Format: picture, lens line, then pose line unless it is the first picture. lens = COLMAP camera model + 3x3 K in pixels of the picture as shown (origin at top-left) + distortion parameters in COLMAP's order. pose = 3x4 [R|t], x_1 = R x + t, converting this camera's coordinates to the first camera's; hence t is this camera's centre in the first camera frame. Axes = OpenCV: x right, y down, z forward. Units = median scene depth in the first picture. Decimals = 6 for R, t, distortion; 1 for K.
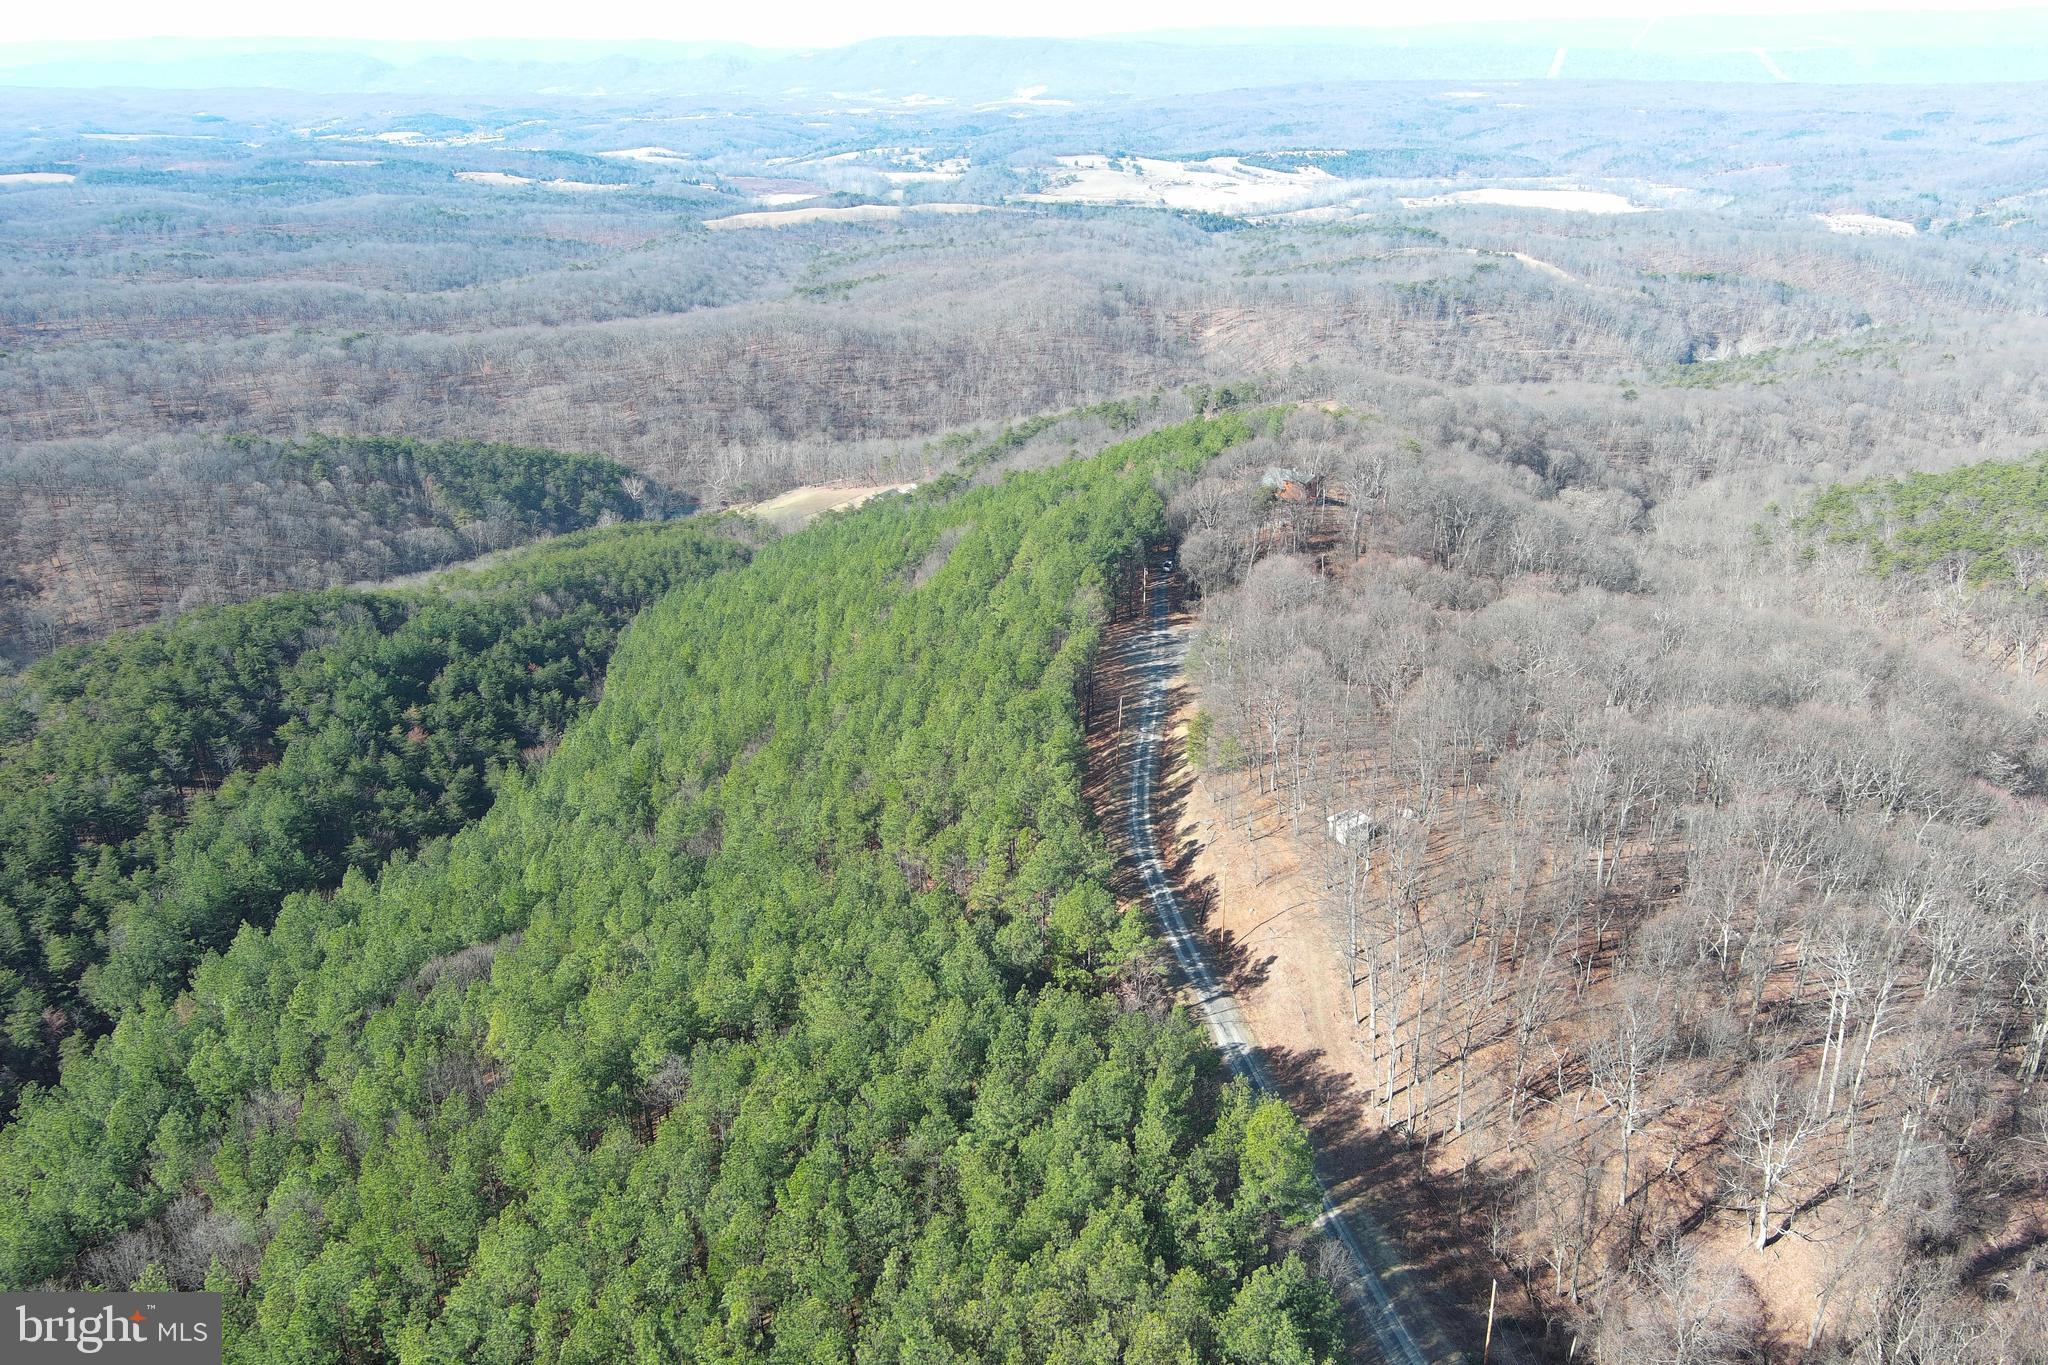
lens RADIAL K [[1583.7, 0, 1019.3], [0, 1583.7, 688.4], [0, 0, 1]] dist [0.021875, -0.032604]
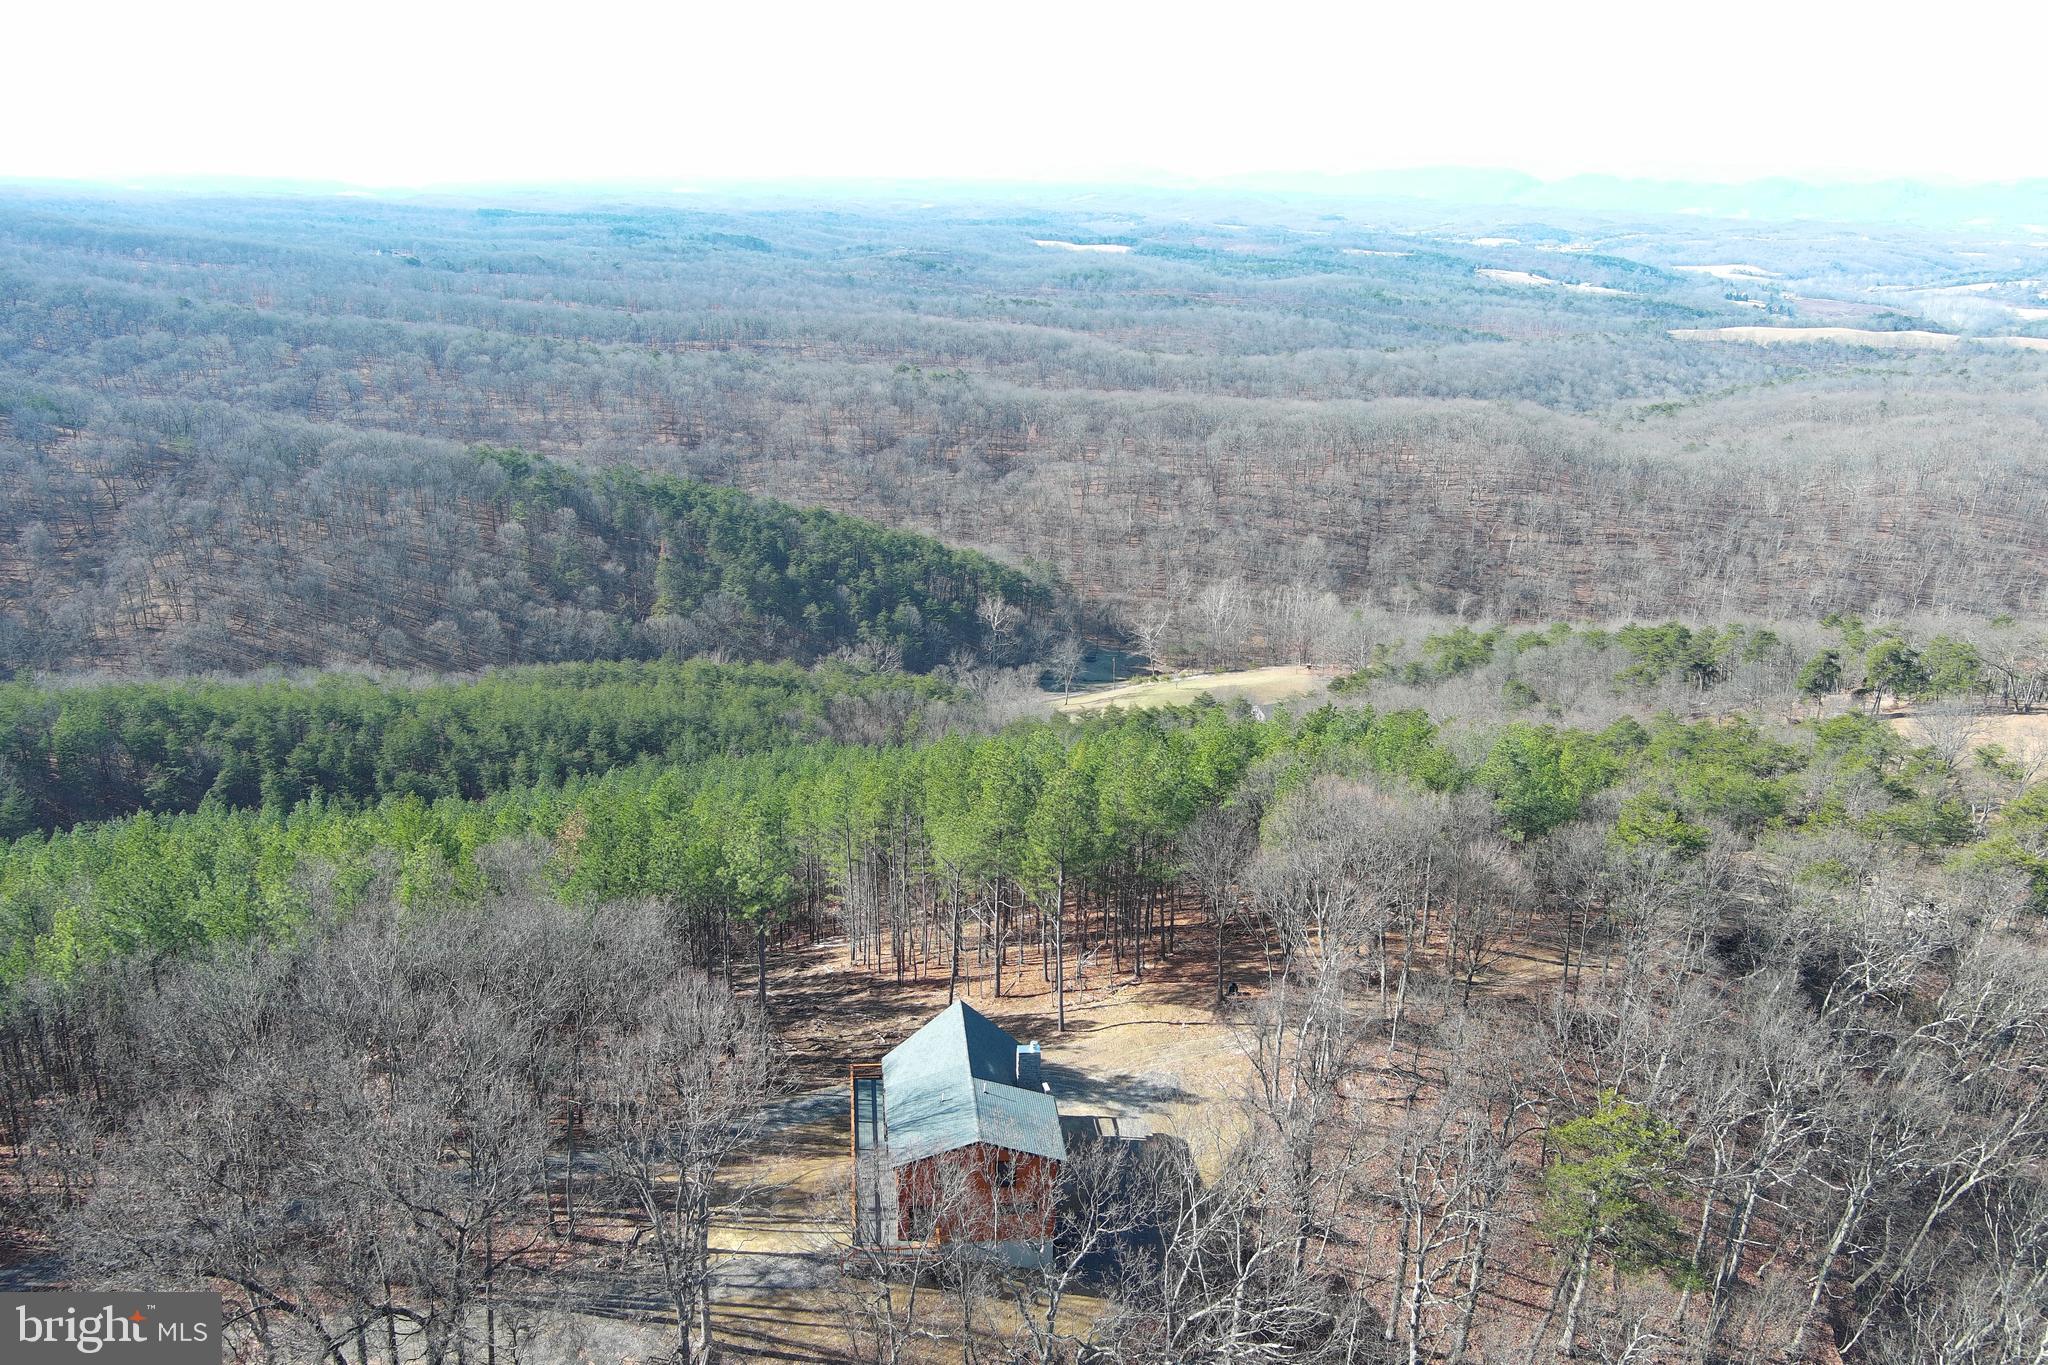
lens RADIAL K [[1583.7, 0, 1019.3], [0, 1583.7, 688.4], [0, 0, 1]] dist [0.021875, -0.032604]
pose [[0.783502, 0.216579, -0.582424, 0.167913], [-0.256783, 0.966369, 0.013915, -0.108895], [0.565850, 0.138654, 0.812766, 0.469030]]
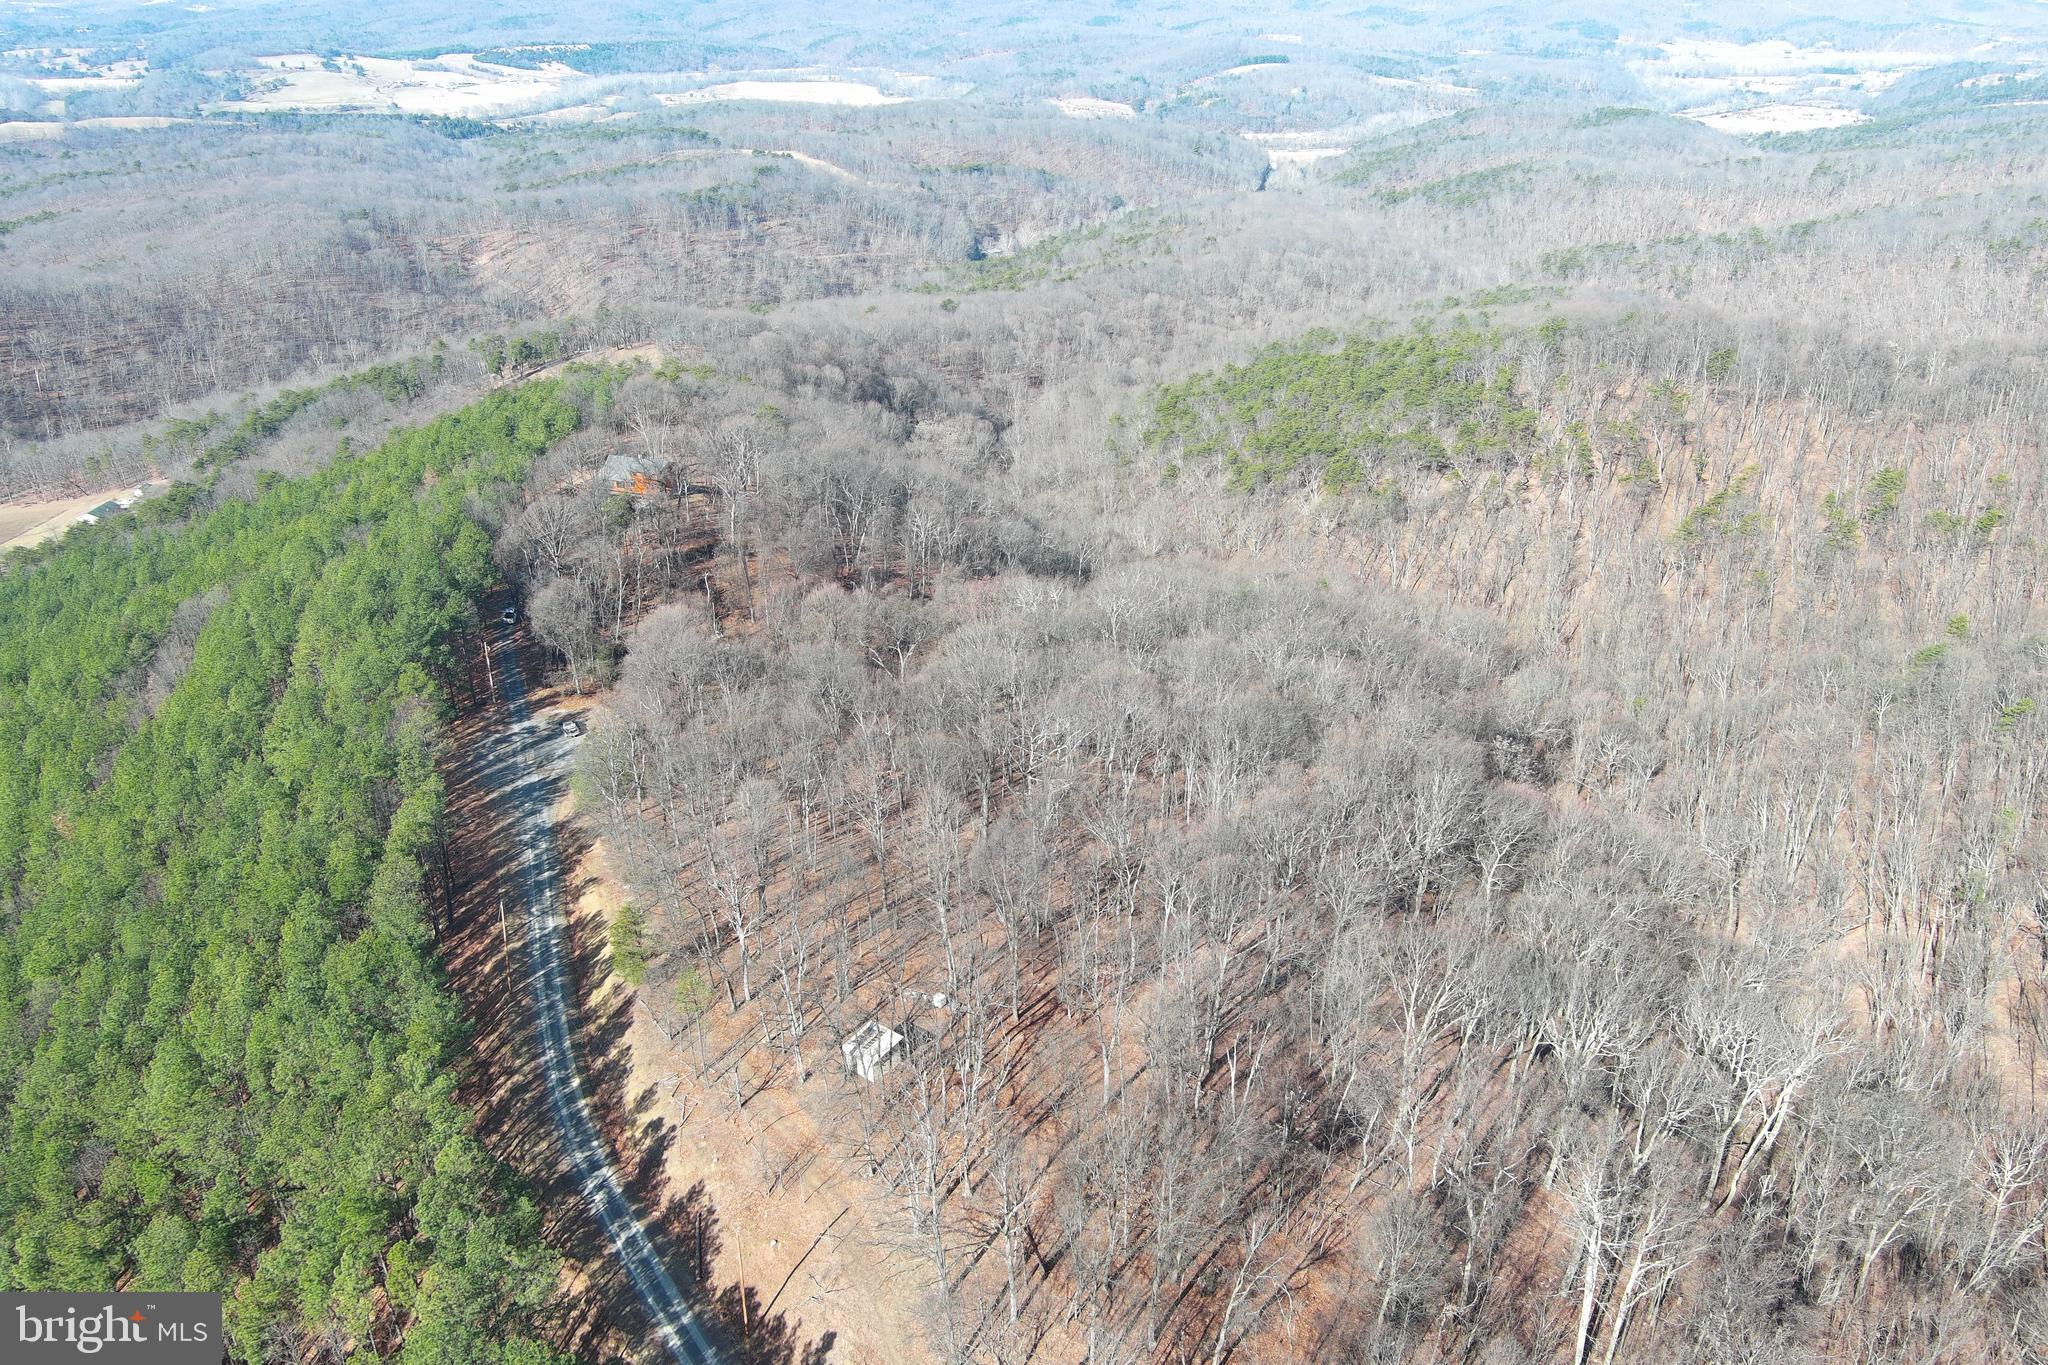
lens RADIAL K [[1585.8, 0, 1018.5], [0, 1585.8, 687.1], [0, 0, 1]] dist [0.007736, -0.005186]
pose [[0.904229, -0.175670, 0.389243, 0.005521], [0.152213, 0.984188, 0.090580, -0.039891], [-0.399001, -0.022658, 0.916671, 0.099173]]
